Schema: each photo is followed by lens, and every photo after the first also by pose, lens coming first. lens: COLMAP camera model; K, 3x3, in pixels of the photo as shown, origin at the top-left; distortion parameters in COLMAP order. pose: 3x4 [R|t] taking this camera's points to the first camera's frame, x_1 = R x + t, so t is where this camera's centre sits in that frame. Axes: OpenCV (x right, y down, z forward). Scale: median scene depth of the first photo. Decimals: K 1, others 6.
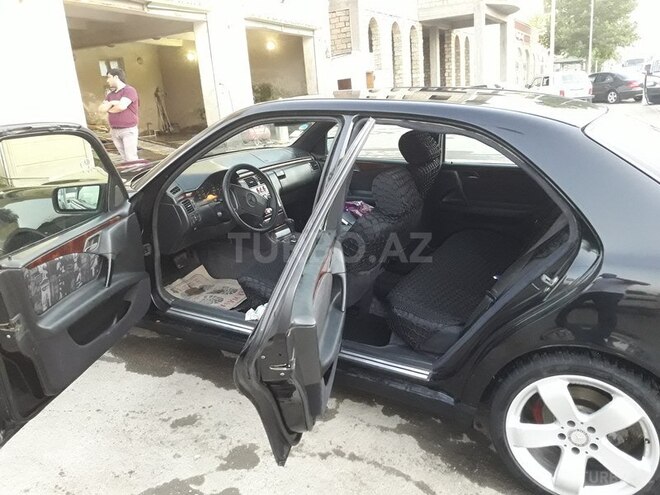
lens RADIAL K [[533.1, 0, 351.3], [0, 533.1, 248.3], [0, 0, 1]] dist [-0.113704, 0.151903]
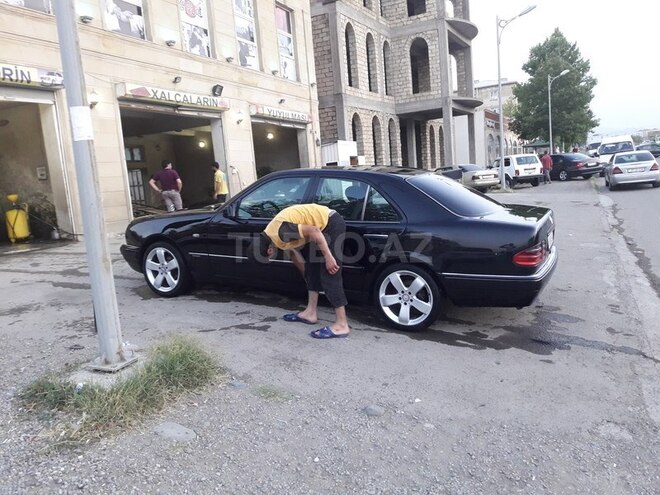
lens RADIAL K [[542.6, 0, 330.0], [0, 542.6, 247.5], [0, 0, 1]] dist [0.000834, -0.001098]
pose [[0.999636, -0.001107, -0.026974, 0.015156], [-0.003127, 0.987682, -0.156442, 0.057280], [0.026815, 0.156469, 0.987319, -0.174459]]
